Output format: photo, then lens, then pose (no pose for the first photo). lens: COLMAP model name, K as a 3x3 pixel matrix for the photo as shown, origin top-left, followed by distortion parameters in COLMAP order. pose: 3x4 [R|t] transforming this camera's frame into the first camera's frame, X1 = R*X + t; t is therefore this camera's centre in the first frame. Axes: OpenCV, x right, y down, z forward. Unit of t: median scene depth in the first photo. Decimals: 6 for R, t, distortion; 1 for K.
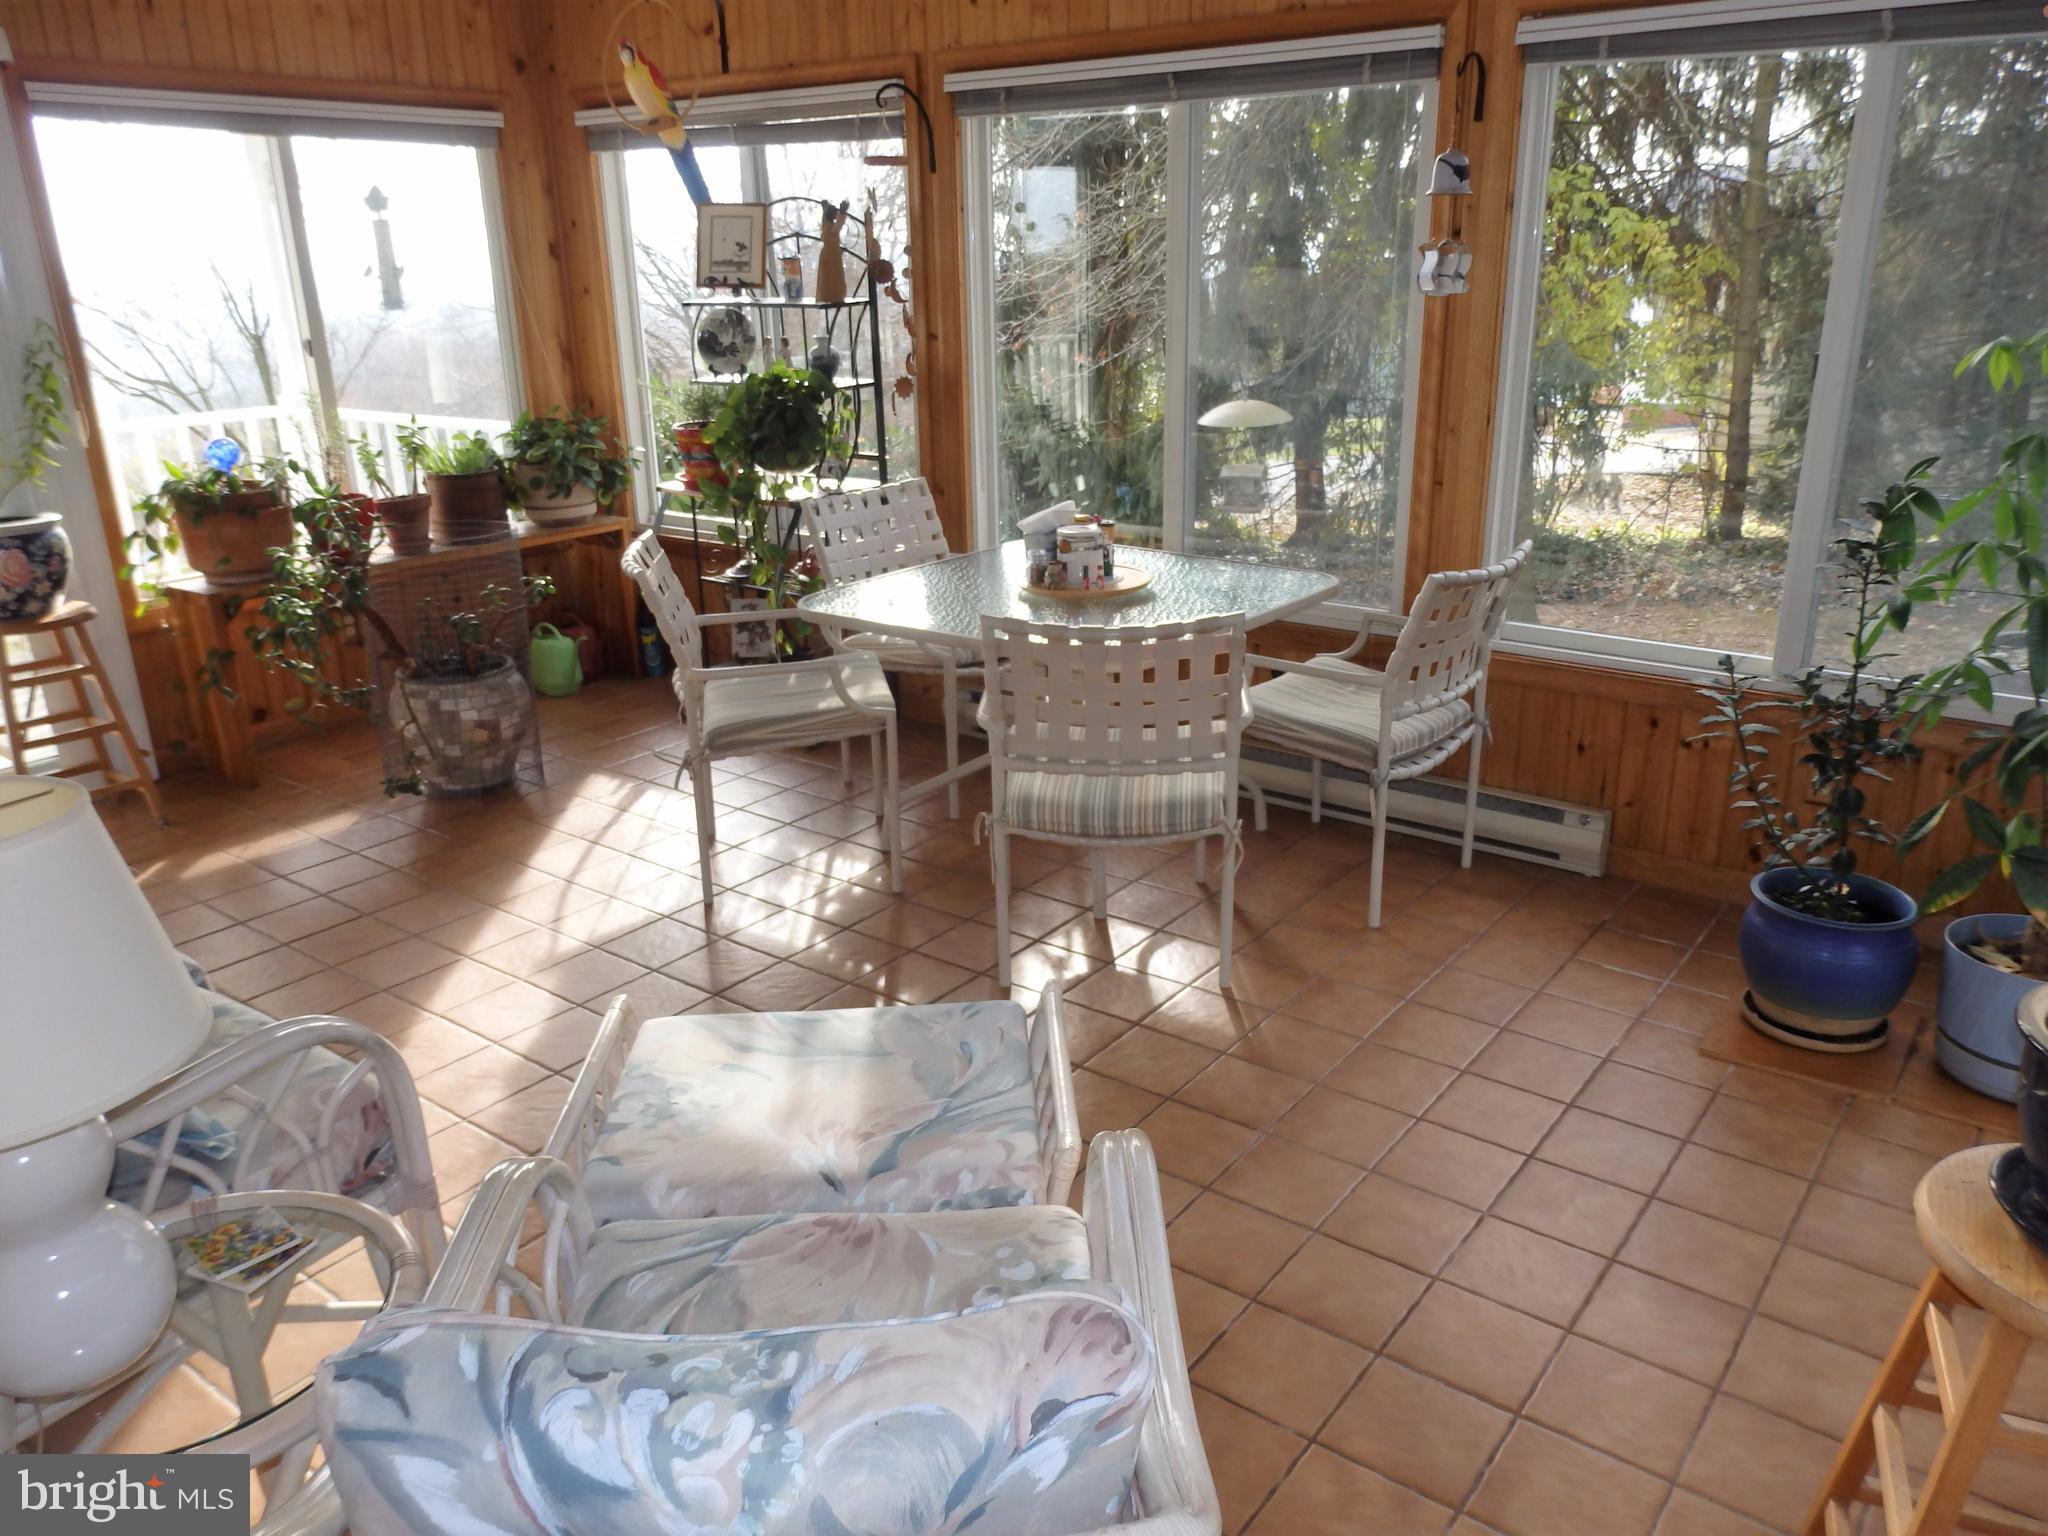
lens RADIAL K [[1522.4, 0, 1024.0], [0, 1522.4, 768.0], [0, 0, 1]] dist [0.004673, 0.008235]
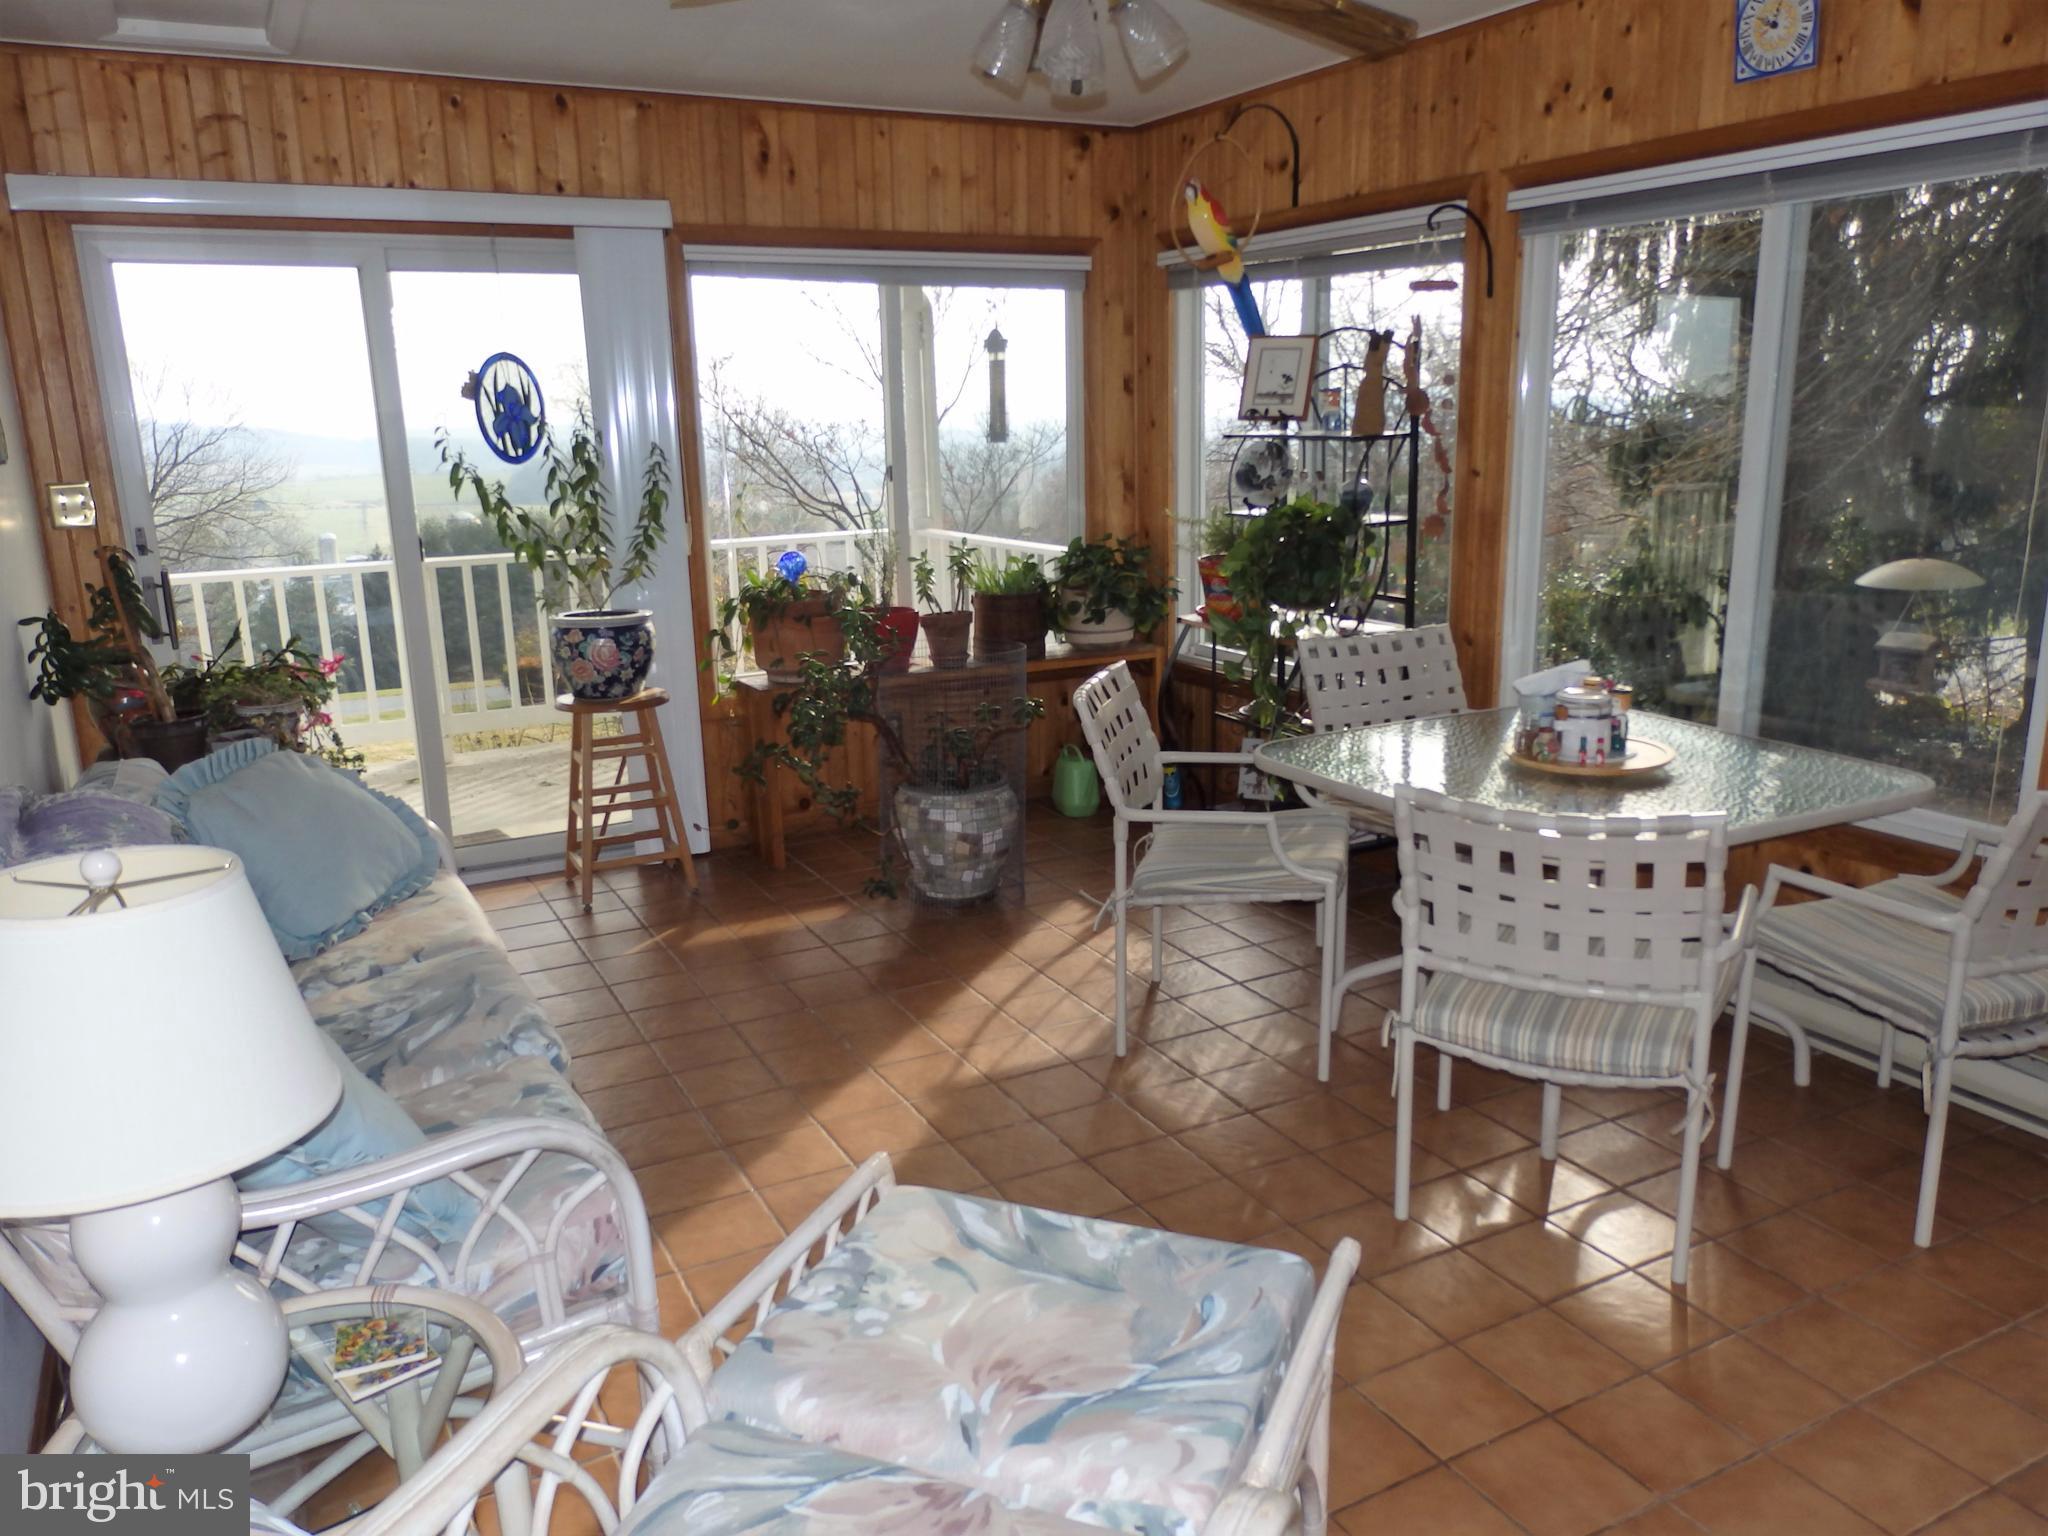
lens RADIAL K [[1515.4, 0, 1024.0], [0, 1515.4, 768.0], [0, 0, 1]] dist [0.000855, 0.003181]
pose [[0.907581, 0.098689, -0.408115, 0.085405], [-0.133813, 0.989287, -0.058353, -0.020206], [0.397984, 0.107571, 0.911064, 0.088381]]
